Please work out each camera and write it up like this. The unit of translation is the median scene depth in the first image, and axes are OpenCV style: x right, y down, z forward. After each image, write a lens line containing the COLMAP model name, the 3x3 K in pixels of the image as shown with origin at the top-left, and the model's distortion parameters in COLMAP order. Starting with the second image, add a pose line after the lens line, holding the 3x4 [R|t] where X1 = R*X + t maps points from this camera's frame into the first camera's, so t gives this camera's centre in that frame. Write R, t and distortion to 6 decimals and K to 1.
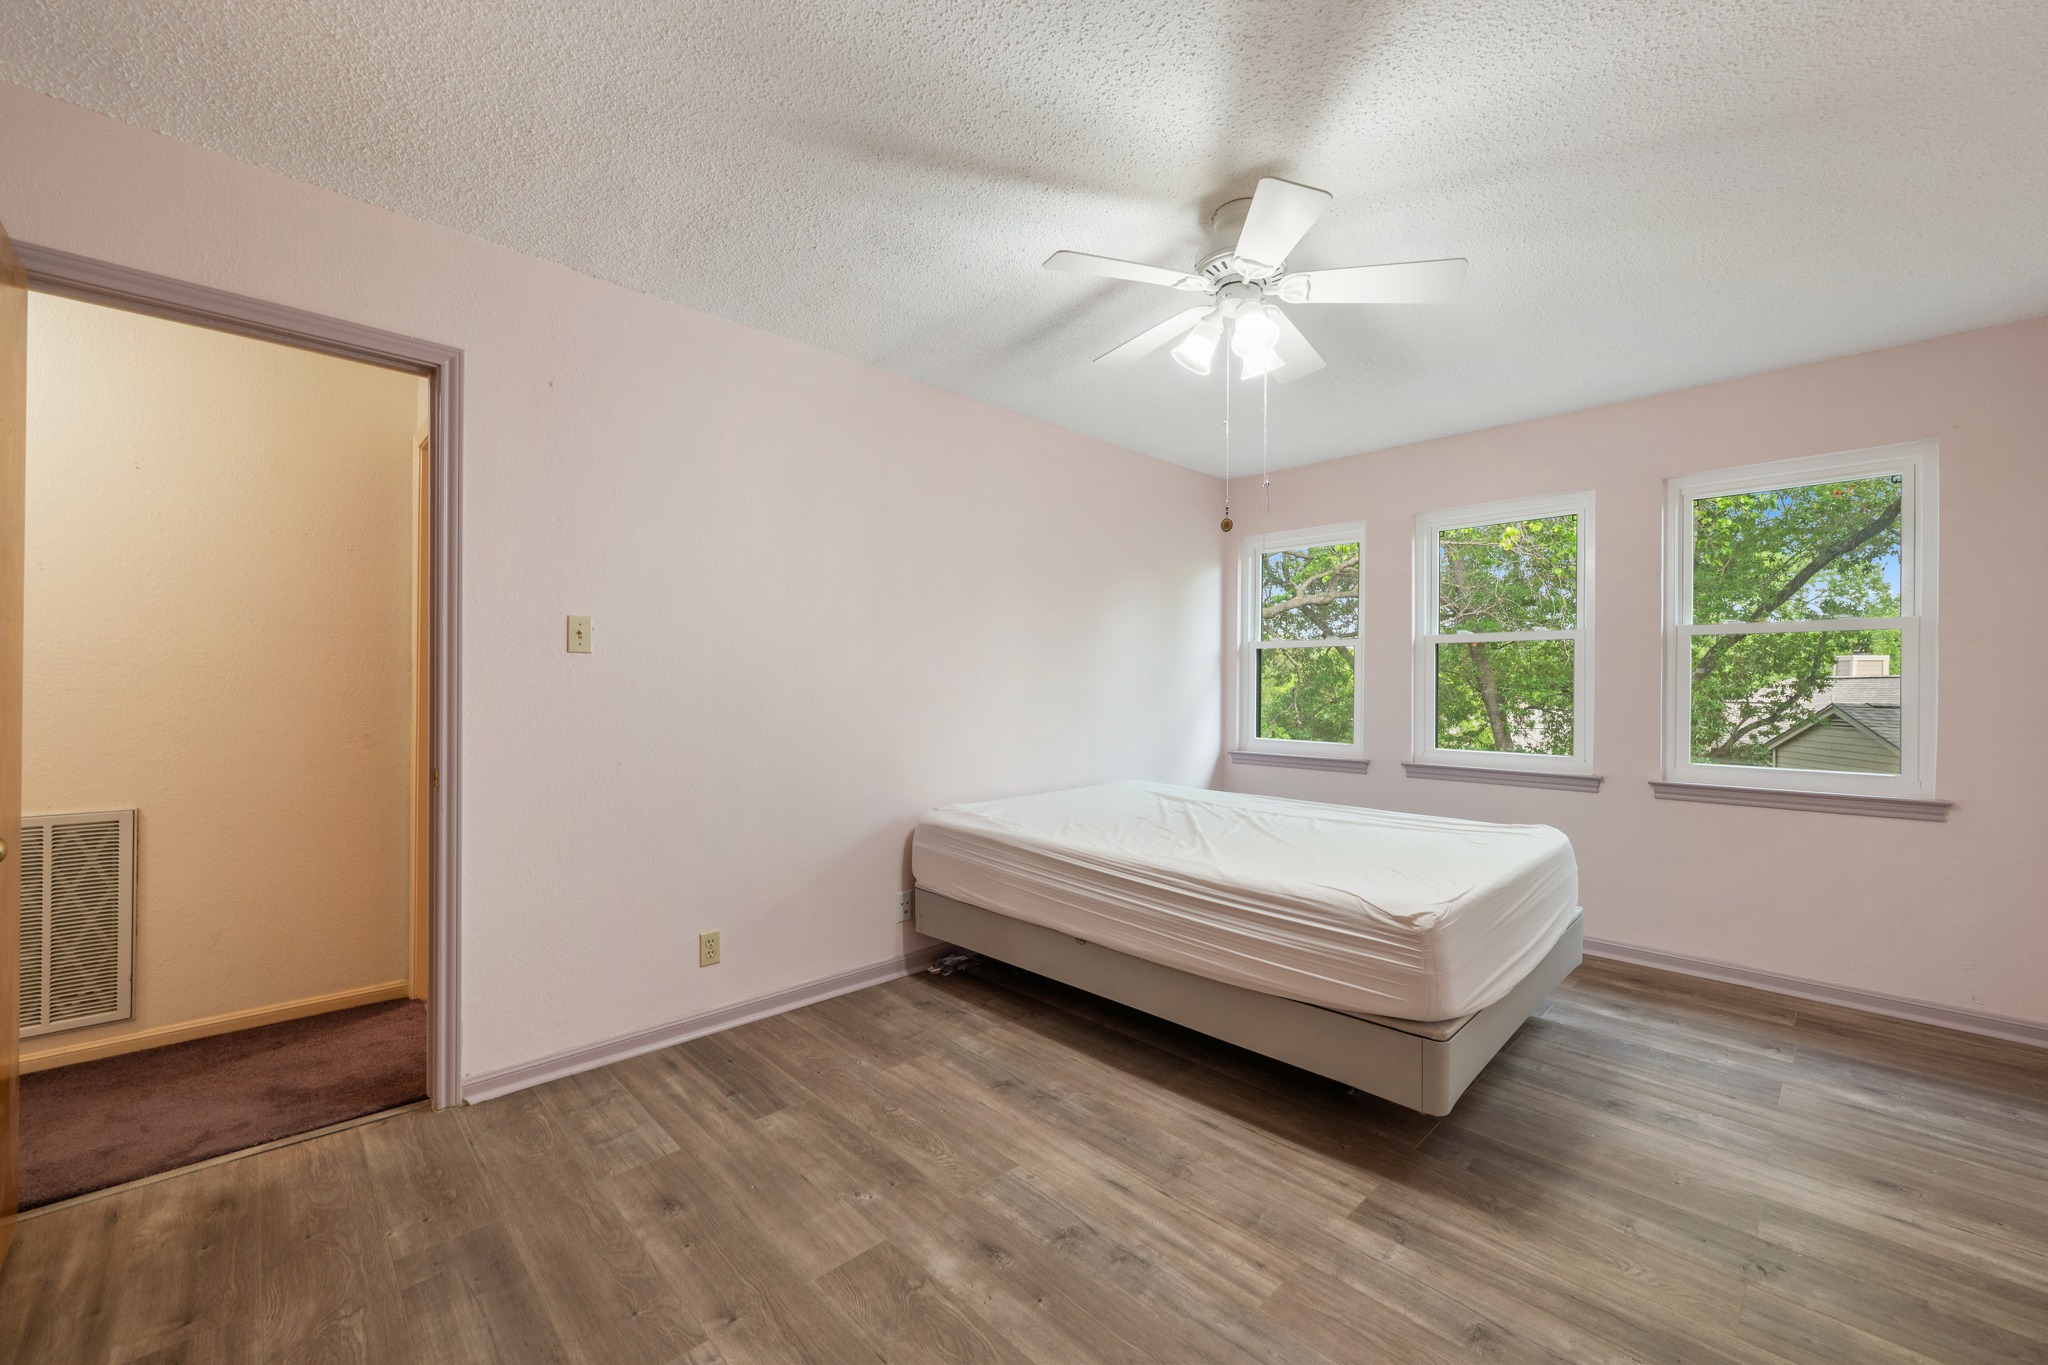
lens RADIAL K [[803.0, 0, 1018.8], [0, 803.0, 679.2], [0, 0, 1]] dist [-0.002640, 0.000002]
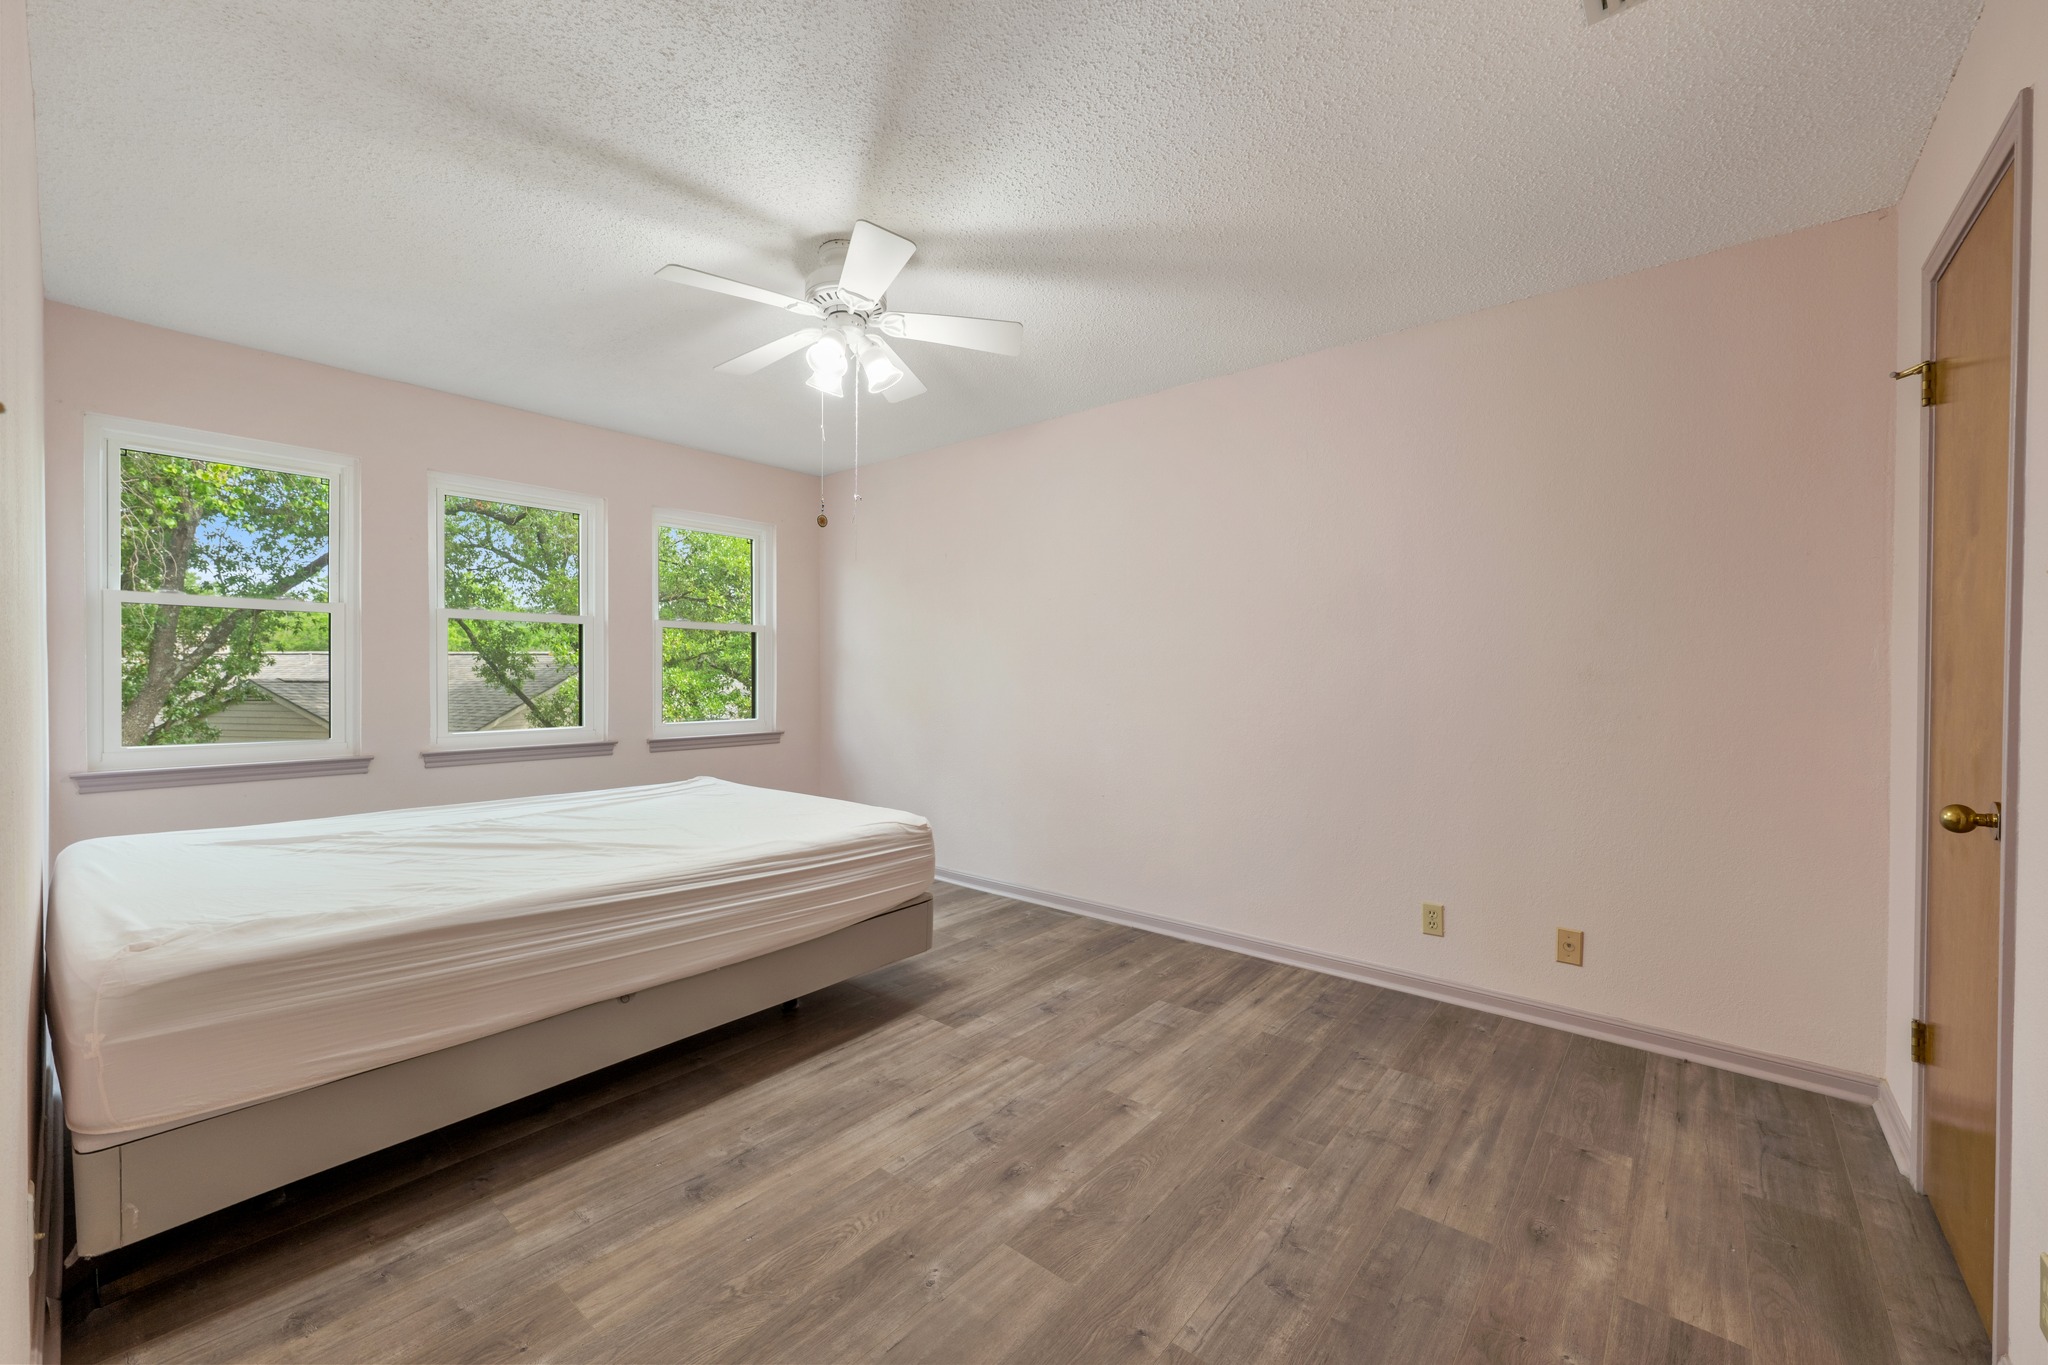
lens RADIAL K [[803.0, 0, 1020.9], [0, 803.0, 678.6], [0, 0, 1]] dist [-0.002640, 0.000002]
pose [[-0.099812, -0.016486, 0.994870, -0.891589], [-0.012961, 0.999799, 0.015267, 0.003109], [-0.994922, -0.011370, -0.100006, 0.867406]]
